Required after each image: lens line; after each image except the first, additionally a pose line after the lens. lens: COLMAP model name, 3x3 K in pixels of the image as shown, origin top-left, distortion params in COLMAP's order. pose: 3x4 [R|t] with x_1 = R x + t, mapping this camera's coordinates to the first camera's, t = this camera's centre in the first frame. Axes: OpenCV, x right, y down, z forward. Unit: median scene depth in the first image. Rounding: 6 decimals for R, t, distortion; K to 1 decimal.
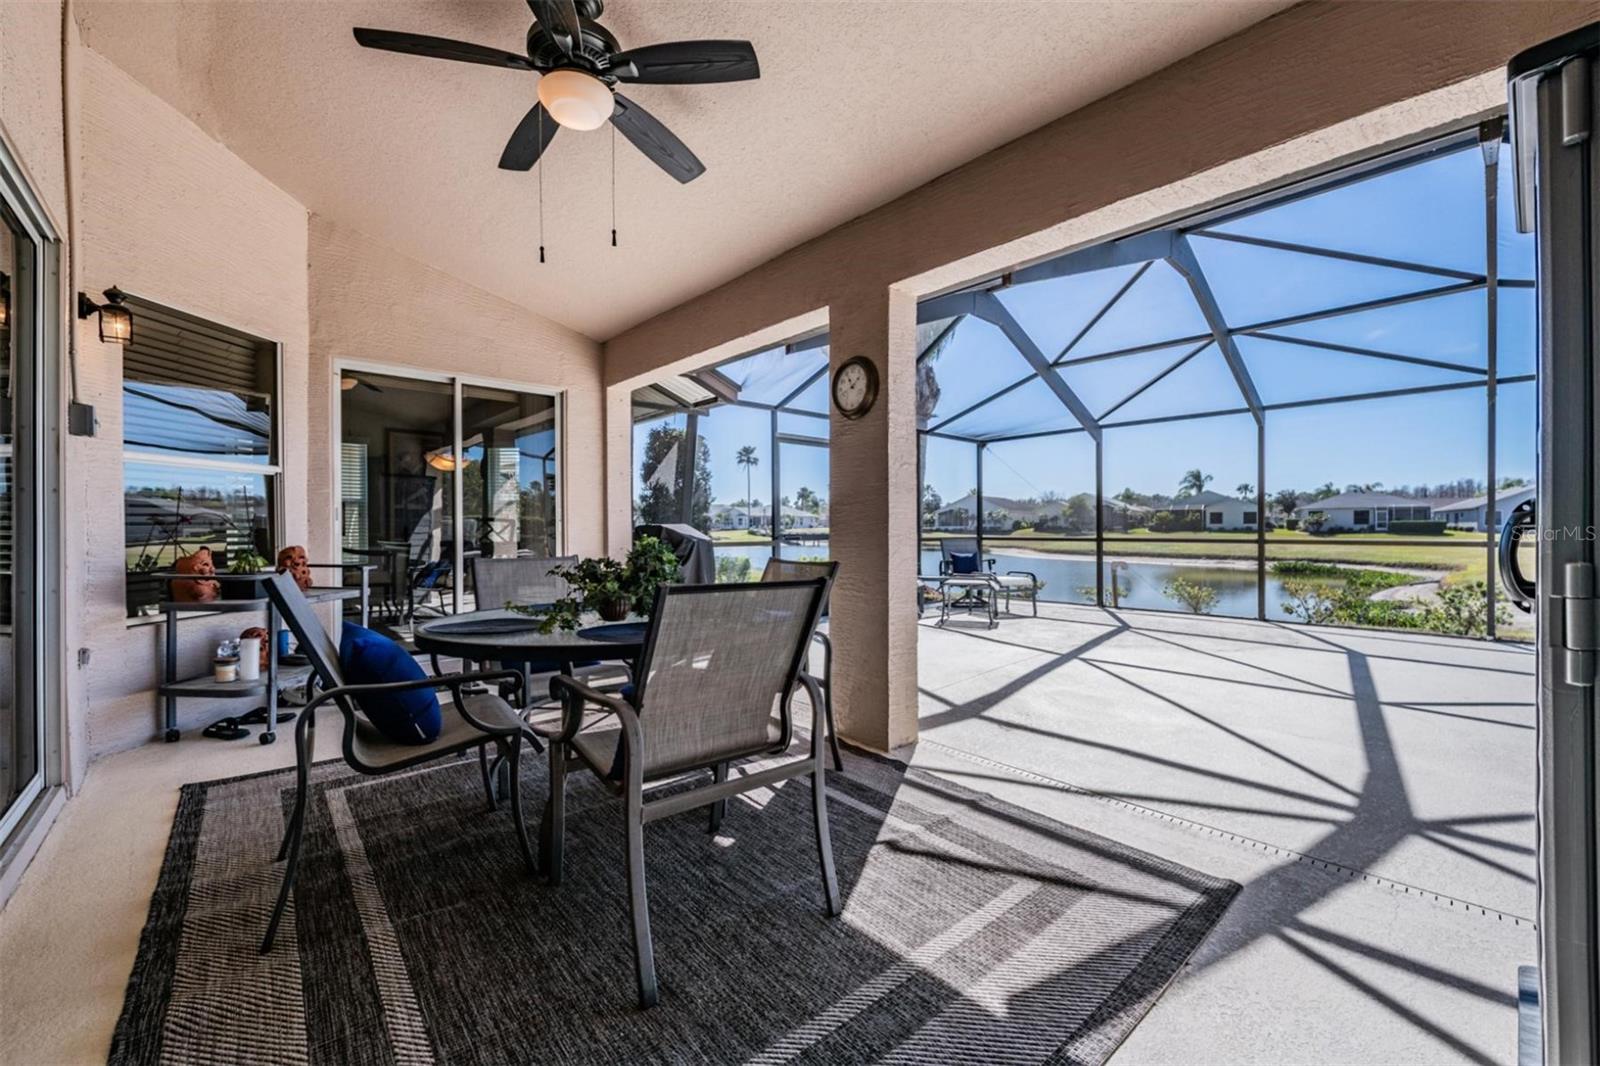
lens RADIAL K [[643.6, 0, 800.0], [0, 643.6, 533.0], [0, 0, 1]] dist [-0.000622, -0.007368]
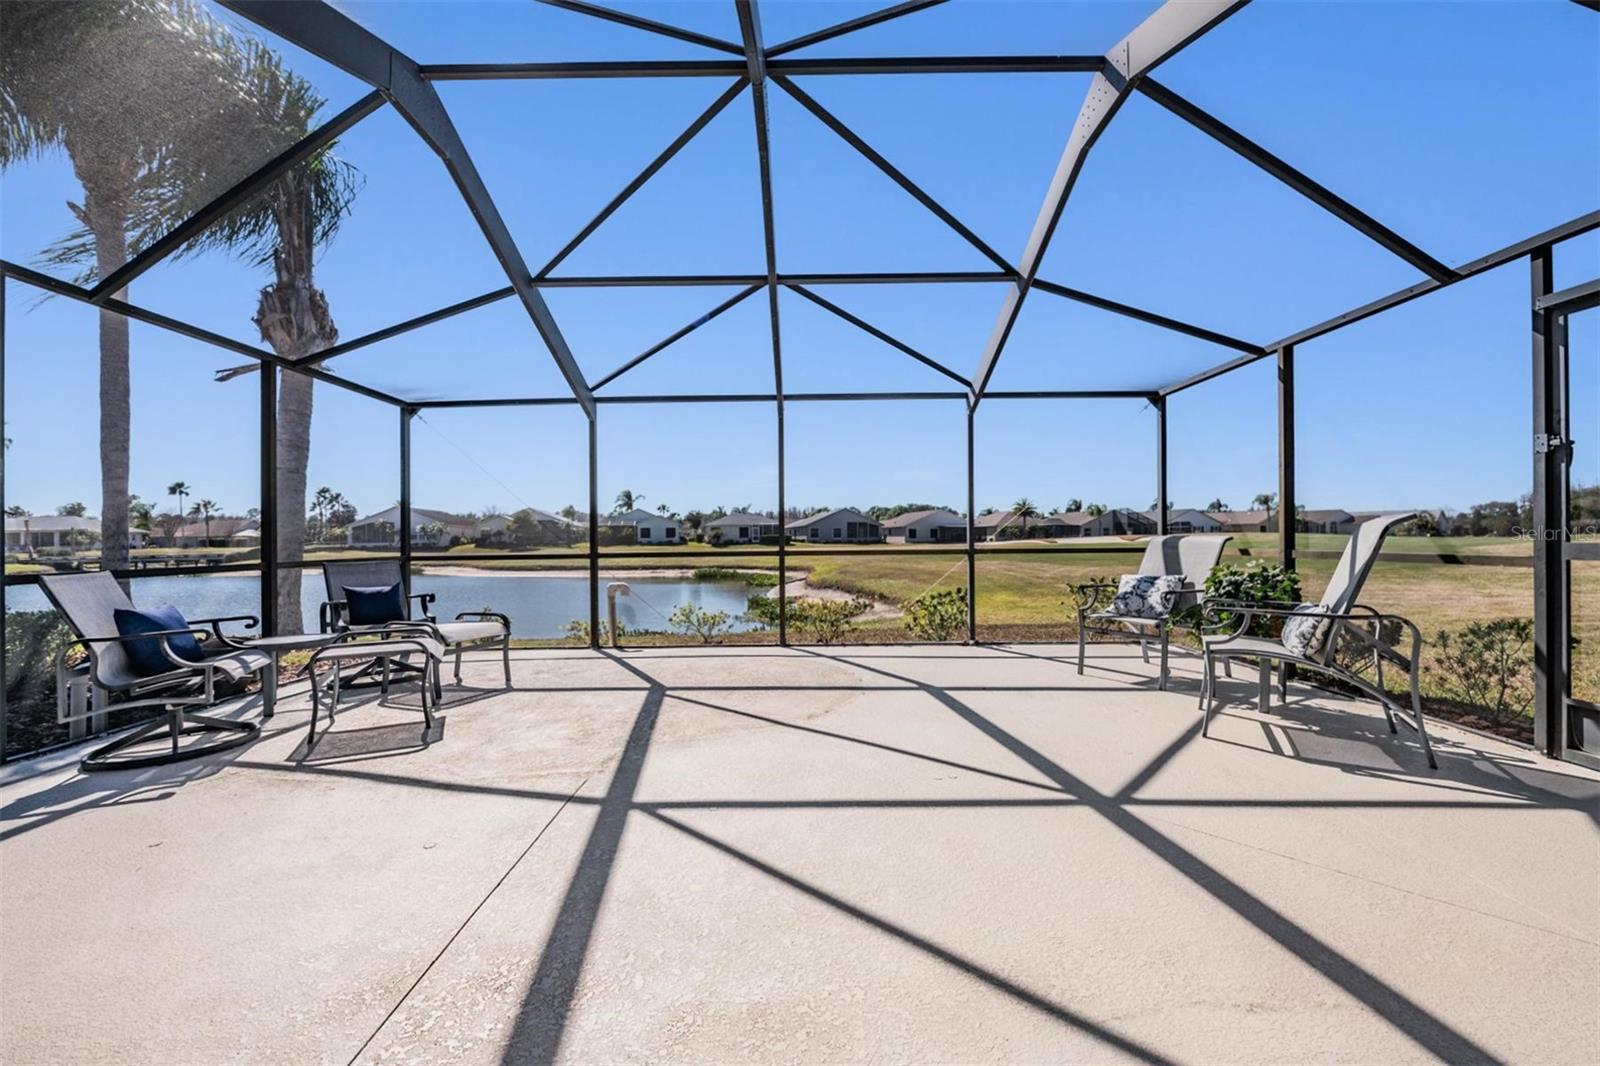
lens RADIAL K [[613.6, 0, 792.7], [0, 613.6, 526.8], [0, 0, 1]] dist [-0.001040, -0.000083]
pose [[0.674320, 0.008067, 0.738395, 0.034486], [0.017834, 0.999471, -0.027205, 0.000052], [-0.738223, 0.031513, 0.673820, 0.119112]]
